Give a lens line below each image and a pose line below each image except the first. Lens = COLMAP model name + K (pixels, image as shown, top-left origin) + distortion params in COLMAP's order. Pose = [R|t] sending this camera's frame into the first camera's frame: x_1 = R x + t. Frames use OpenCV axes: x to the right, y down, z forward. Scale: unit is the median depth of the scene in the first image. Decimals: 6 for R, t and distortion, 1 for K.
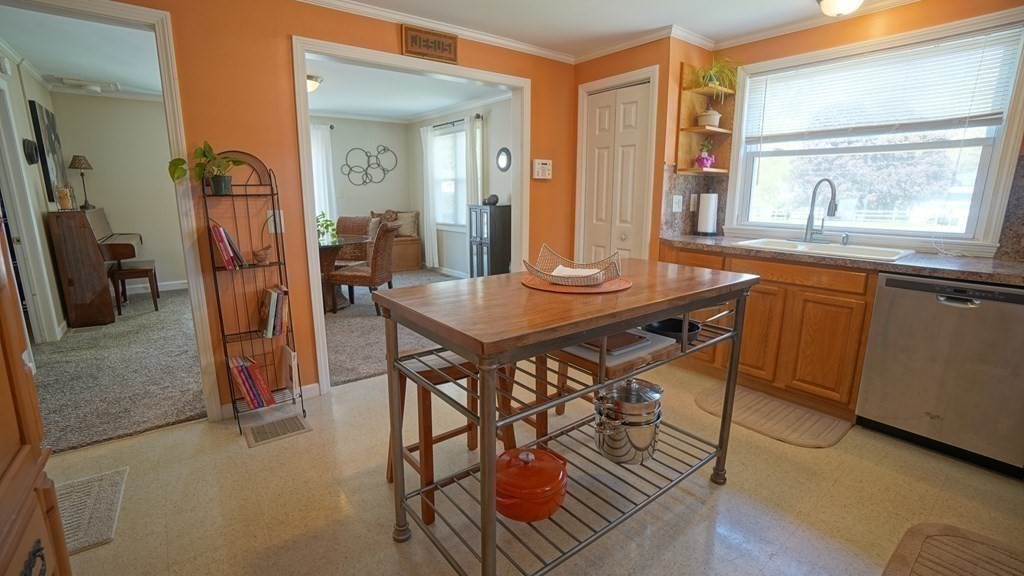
lens RADIAL K [[452.7, 0, 509.8], [0, 452.7, 285.3], [0, 0, 1]] dist [-0.041380, 0.010800]
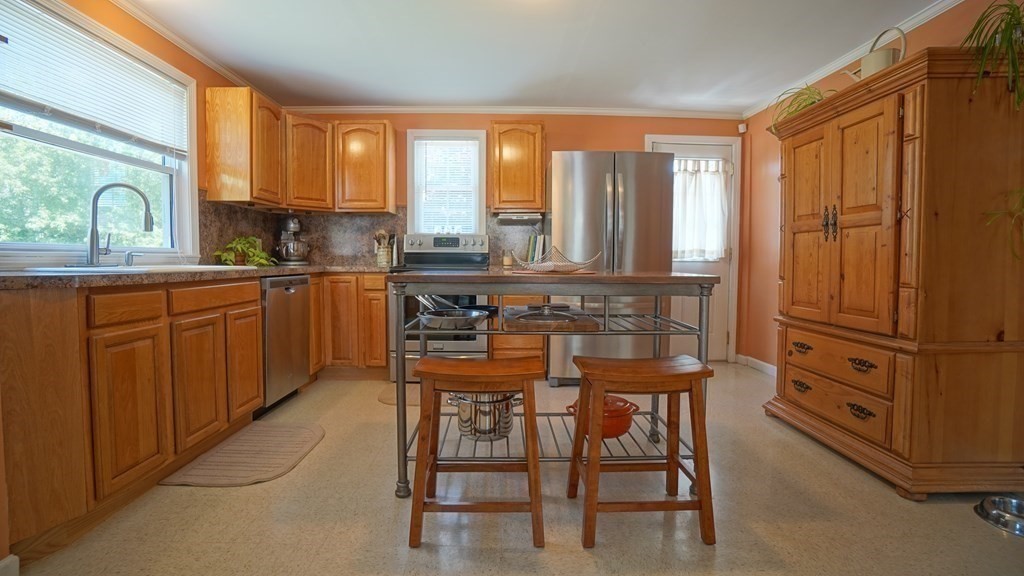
lens RADIAL K [[452.7, 0, 506.6], [0, 452.7, 277.1], [0, 0, 1]] dist [-0.041380, 0.010800]
pose [[-0.801642, -0.030622, 0.597020, -0.231443], [0.112763, 0.973014, 0.201318, -0.117562], [-0.587073, 0.228707, -0.776555, 0.917784]]
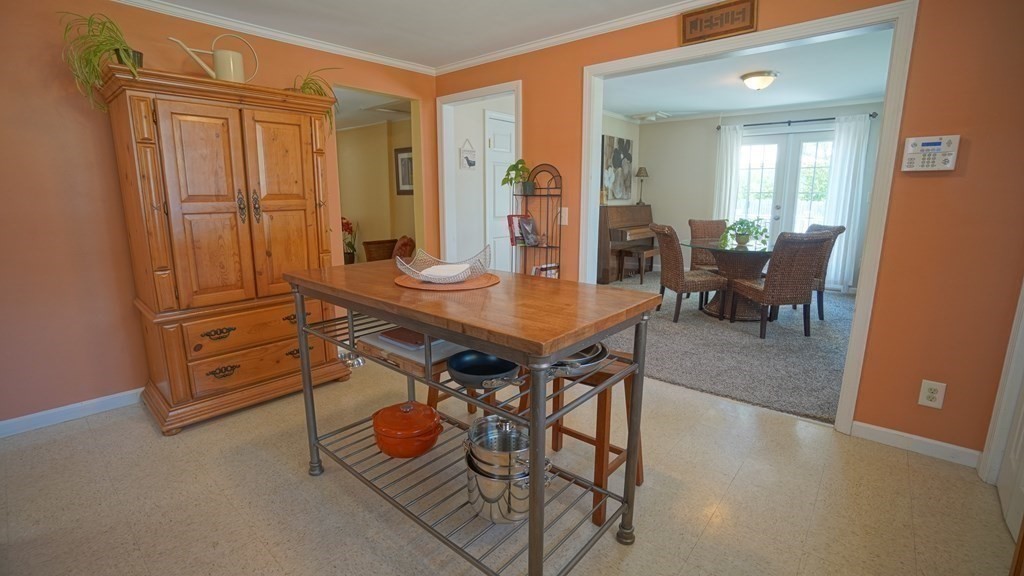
lens RADIAL K [[452.7, 0, 505.1], [0, 452.7, 282.4], [0, 0, 1]] dist [-0.041380, 0.010800]
pose [[0.201637, 0.183943, -0.962033, 0.513593], [-0.196111, 0.969900, 0.144344, -0.077284], [0.959627, 0.159560, 0.231641, 0.392210]]
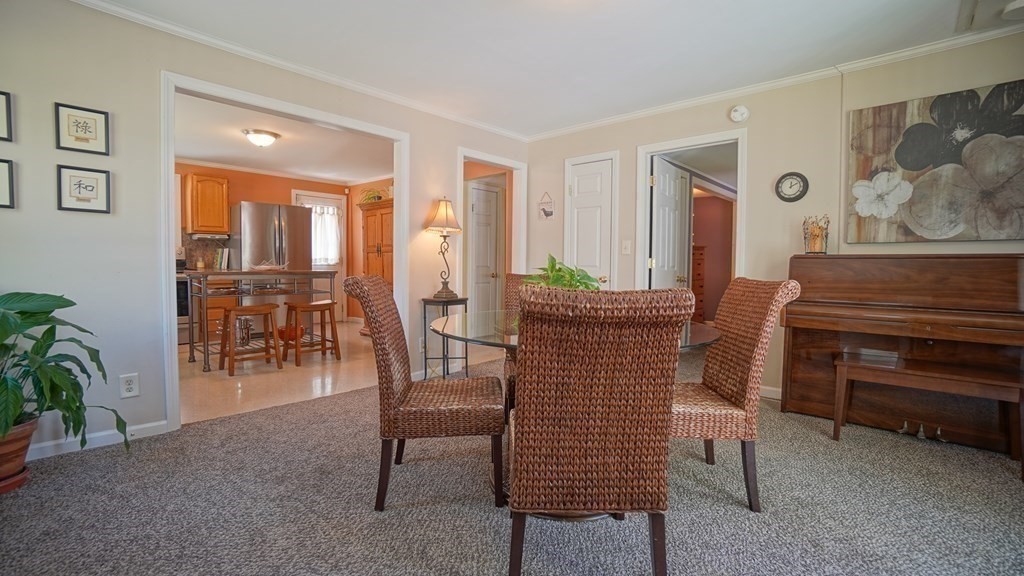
lens RADIAL K [[452.7, 0, 515.8], [0, 452.7, 288.2], [0, 0, 1]] dist [-0.041380, 0.010800]
pose [[-0.983176, -0.001998, -0.182652, -0.406710], [-0.047973, 0.967663, 0.247644, -0.303935], [0.176251, 0.252240, -0.951478, 1.797797]]
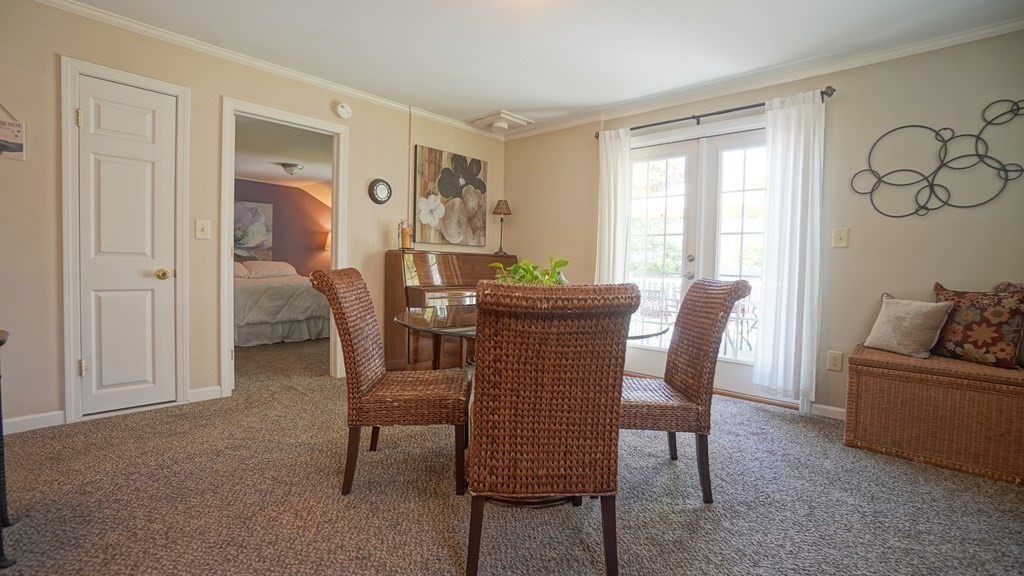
lens RADIAL K [[452.7, 0, 504.7], [0, 452.7, 286.2], [0, 0, 1]] dist [-0.041380, 0.010800]
pose [[0.157045, 0.048978, -0.986376, -0.003755], [-0.224478, 0.974397, 0.012643, -0.168108], [0.961741, 0.219434, 0.164018, 1.162554]]
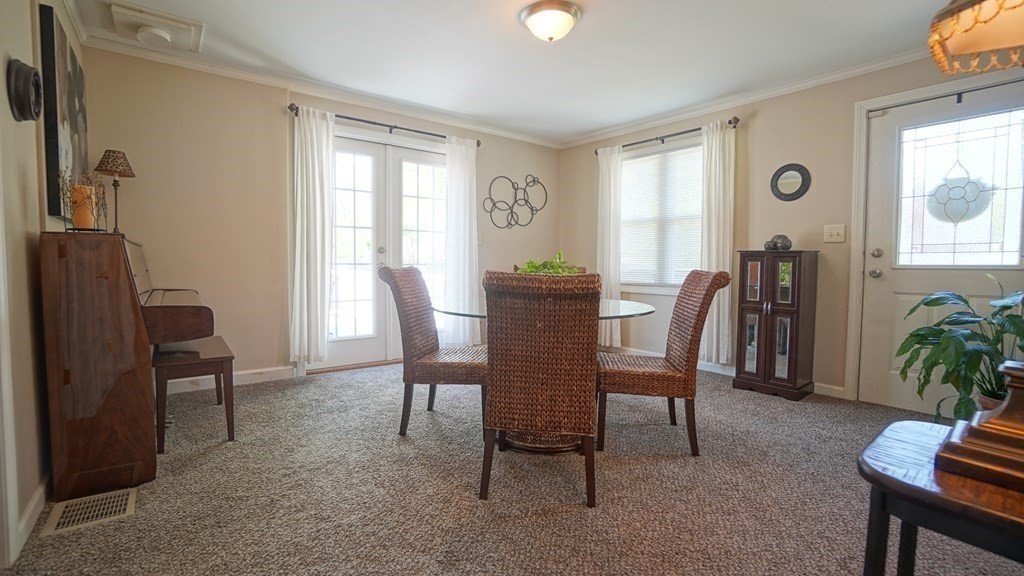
lens RADIAL K [[452.7, 0, 513.0], [0, 452.7, 282.7], [0, 0, 1]] dist [-0.041380, 0.010800]
pose [[0.999933, 0.008479, 0.007905, -0.616649], [-0.007164, 0.988092, -0.153695, -0.056094], [-0.009114, 0.153628, 0.988087, 0.600167]]
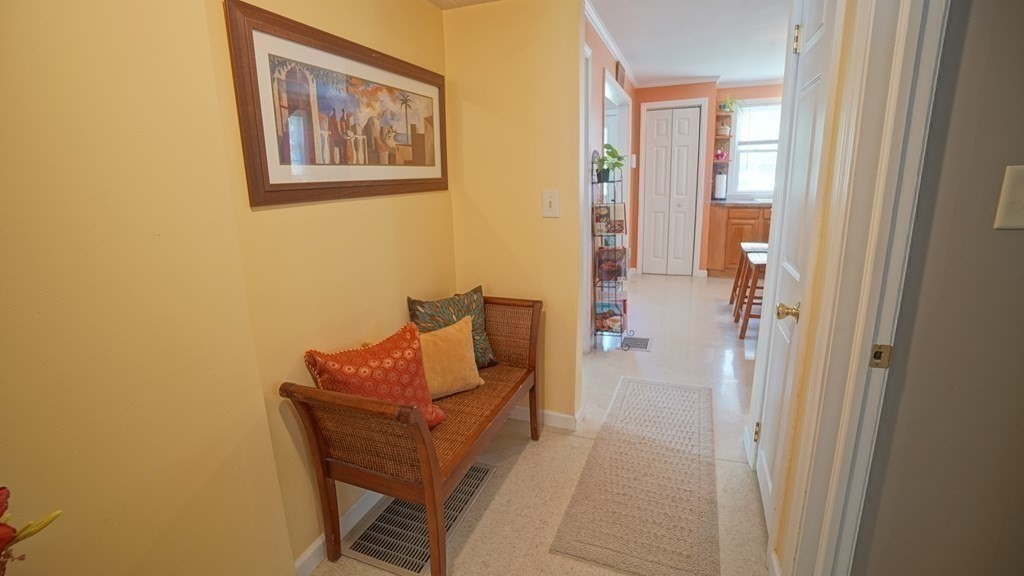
lens RADIAL K [[452.7, 0, 510.5], [0, 452.7, 281.3], [0, 0, 1]] dist [-0.041380, 0.010800]
pose [[0.854370, -0.145406, 0.498907, -1.015452], [0.137578, 0.989090, 0.052669, -0.006748], [-0.501122, 0.023640, 0.865054, -0.039531]]
